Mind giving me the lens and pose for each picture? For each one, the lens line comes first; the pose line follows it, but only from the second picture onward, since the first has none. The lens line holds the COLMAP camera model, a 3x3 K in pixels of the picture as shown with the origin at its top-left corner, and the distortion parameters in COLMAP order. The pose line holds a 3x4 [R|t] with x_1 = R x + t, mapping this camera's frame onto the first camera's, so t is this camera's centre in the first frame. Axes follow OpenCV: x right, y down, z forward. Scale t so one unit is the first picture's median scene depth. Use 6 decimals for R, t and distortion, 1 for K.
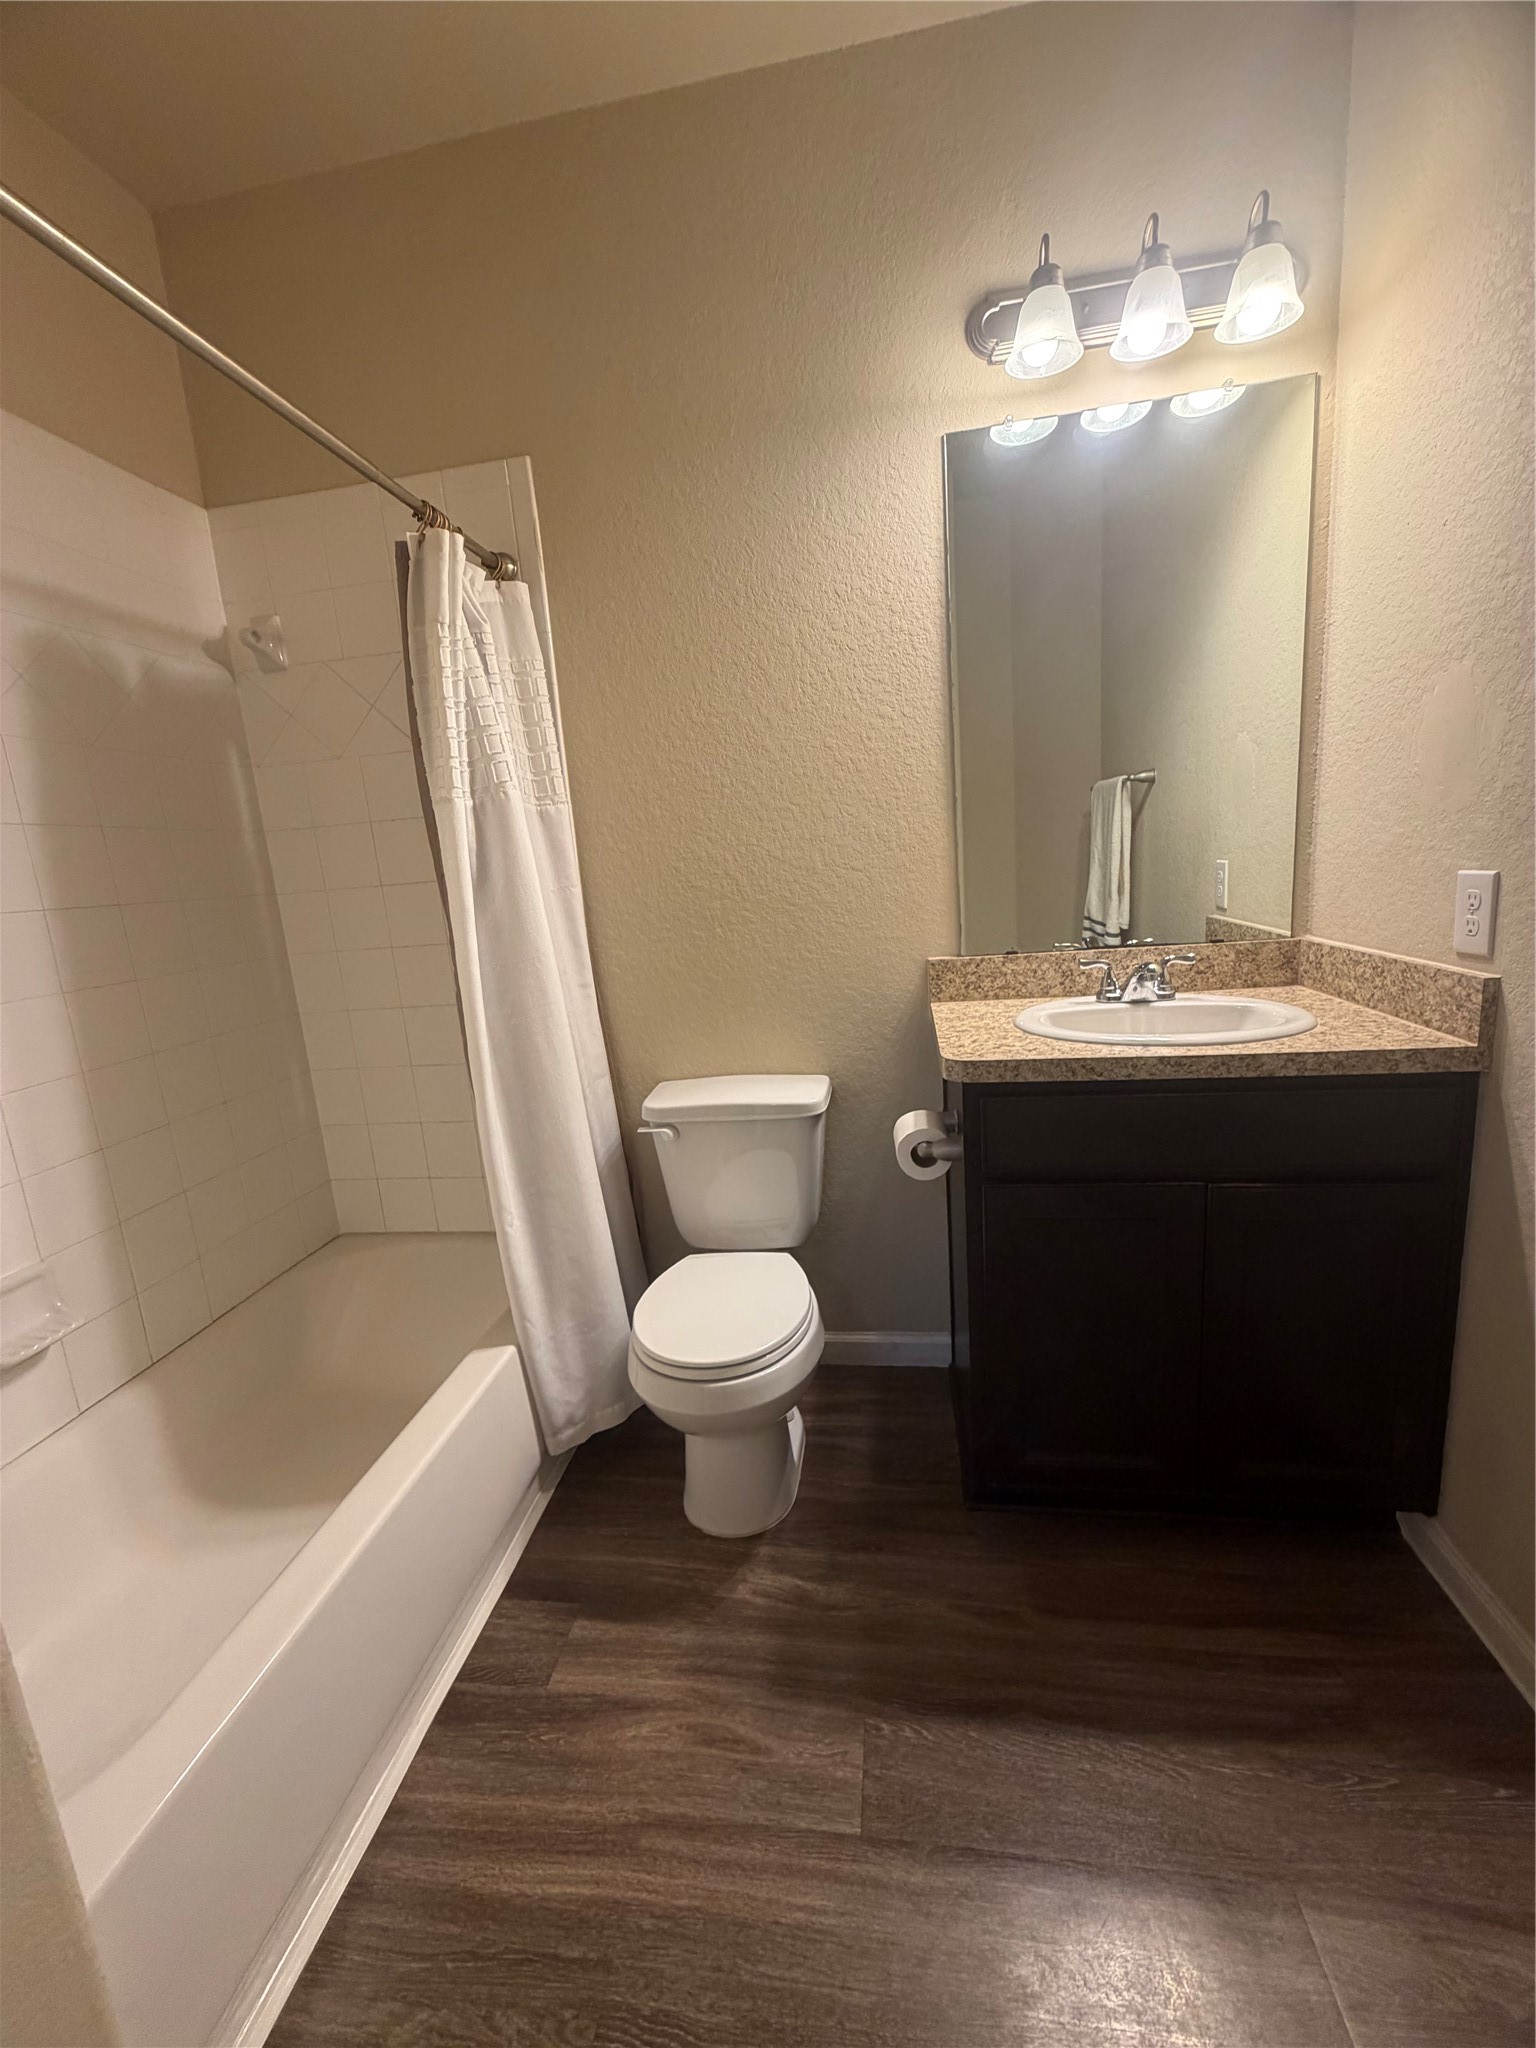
lens RADIAL K [[824.3, 0, 766.7], [0, 824.3, 1024.8], [0, 0, 1]] dist [0.003511, -0.002900]
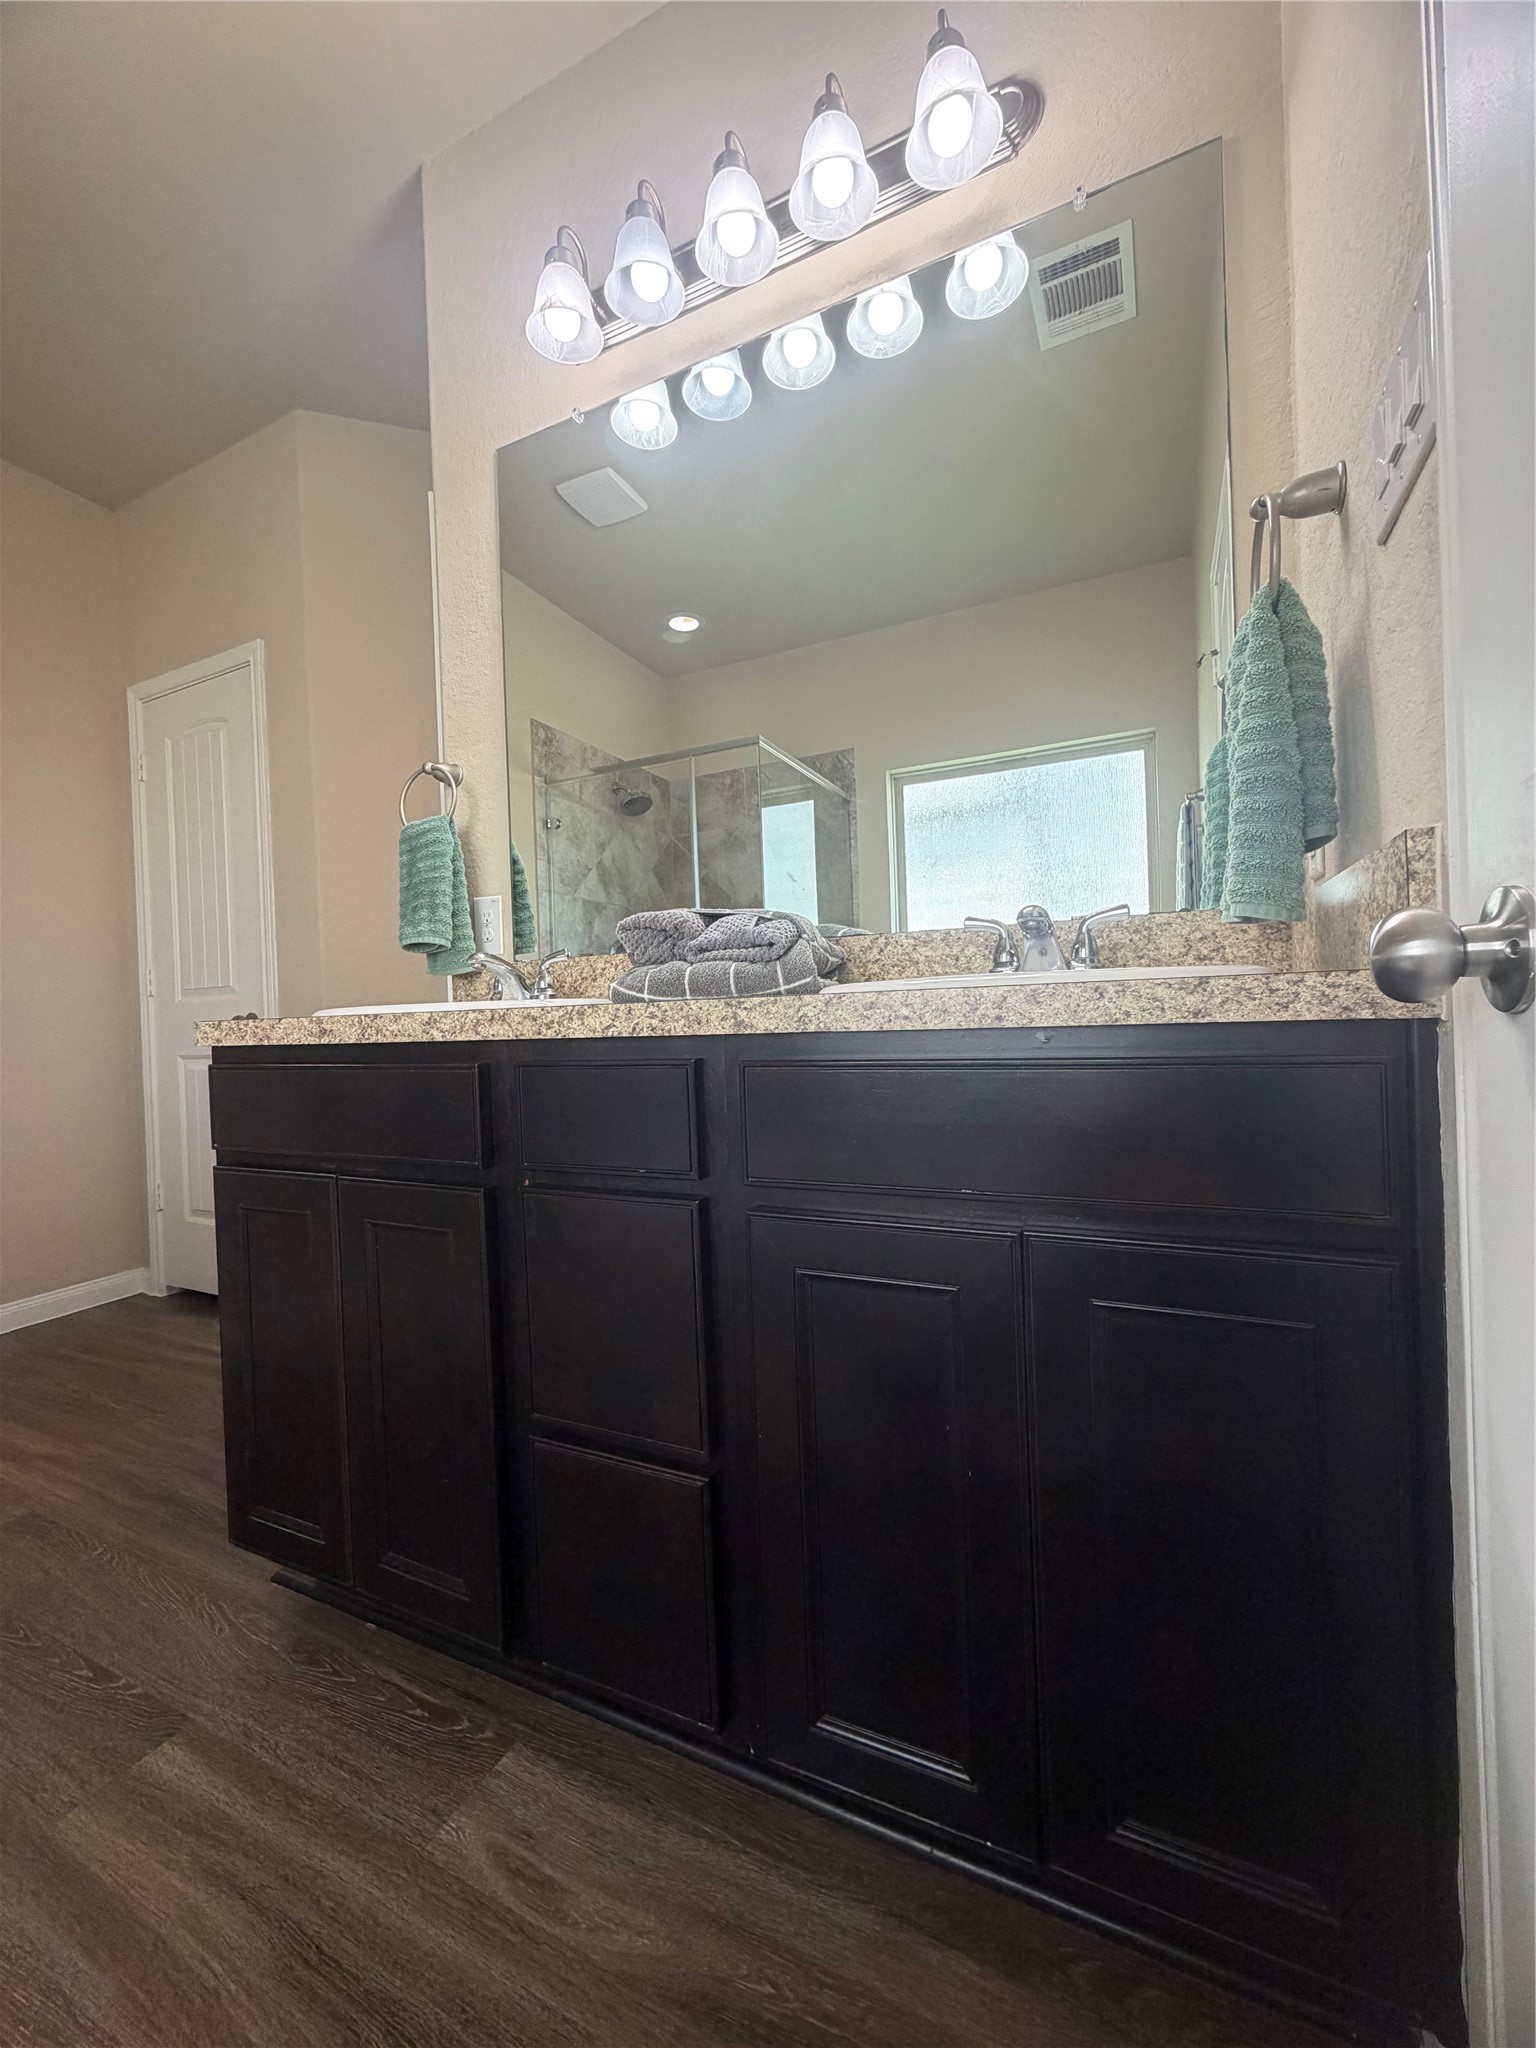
lens RADIAL K [[824.3, 0, 767.8], [0, 824.3, 1017.5], [0, 0, 1]] dist [0.003511, -0.002900]
pose [[-0.945915, 0.101782, 0.308036, -0.551706], [0.159469, 0.972755, 0.168275, 0.048670], [-0.282516, 0.208296, -0.936375, 1.473795]]
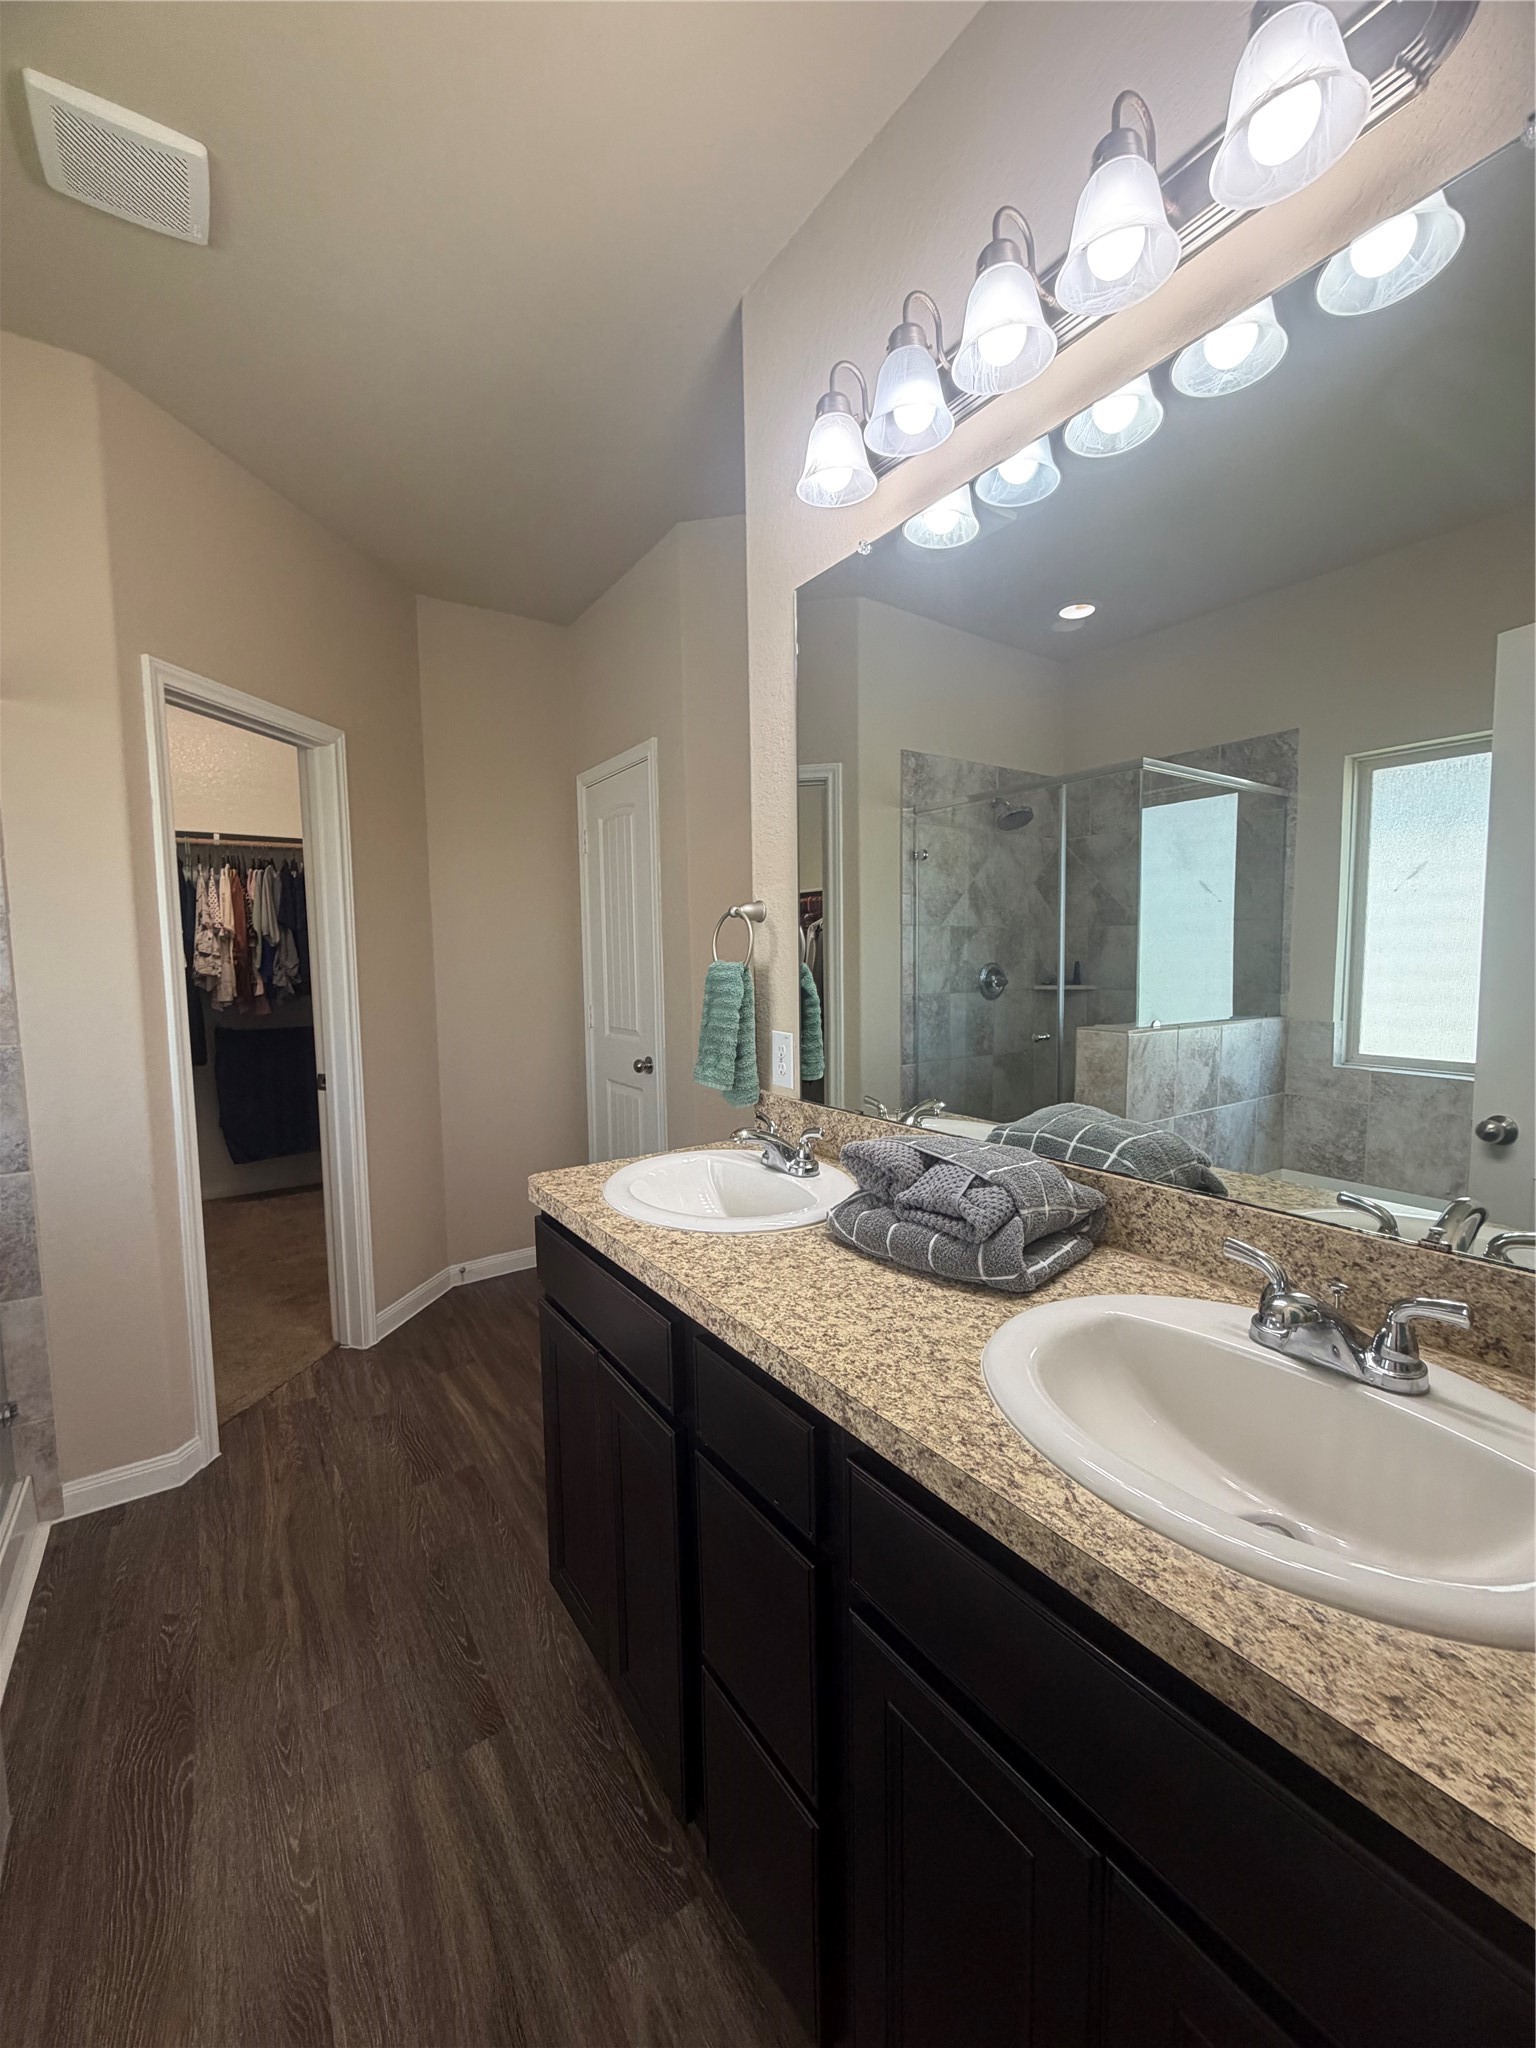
lens RADIAL K [[824.3, 0, 761.8], [0, 824.3, 1020.3], [0, 0, 1]] dist [0.003511, -0.002900]
pose [[-0.667849, 0.021353, 0.743990, -0.764781], [0.204440, 0.966404, 0.155781, -0.259958], [-0.715669, 0.256139, -0.649778, 1.214490]]
